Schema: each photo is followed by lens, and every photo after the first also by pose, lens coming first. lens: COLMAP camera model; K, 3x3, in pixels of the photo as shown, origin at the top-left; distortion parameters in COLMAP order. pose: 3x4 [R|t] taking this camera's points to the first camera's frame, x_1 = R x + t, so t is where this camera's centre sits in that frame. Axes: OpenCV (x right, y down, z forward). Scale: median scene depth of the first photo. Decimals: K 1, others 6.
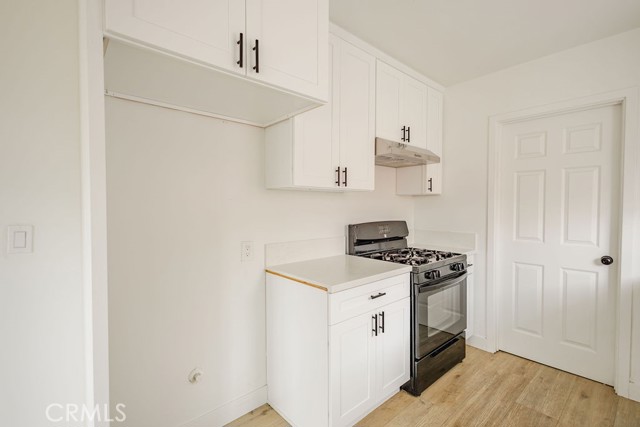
lens RADIAL K [[290.4, 0, 326.0], [0, 290.4, 213.1], [0, 0, 1]] dist [0.013551, -0.002349]
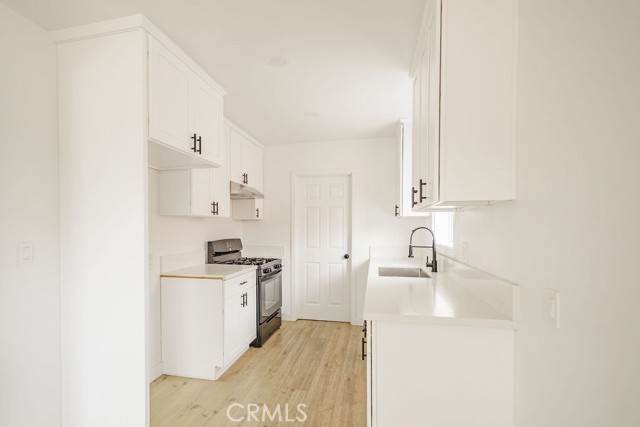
lens RADIAL K [[321.0, 0, 294.5], [0, 321.0, 233.7], [0, 0, 1]] dist [0.006288, -0.000508]
pose [[0.828994, -0.012320, 0.559121, -0.462910], [0.014864, 0.999890, -0.000007, 0.009060], [-0.559059, 0.008316, 0.829086, -0.513504]]
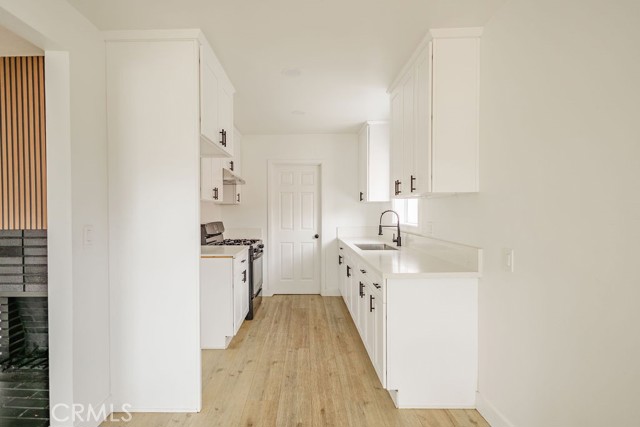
lens RADIAL K [[316.6, 0, 303.3], [0, 316.6, 217.6], [0, 0, 1]] dist [-0.000567, -0.000138]
pose [[0.672122, -0.019423, 0.740185, -0.805047], [0.022190, 0.999735, 0.006084, 0.006832], [-0.740108, 0.012335, 0.672375, -0.476045]]
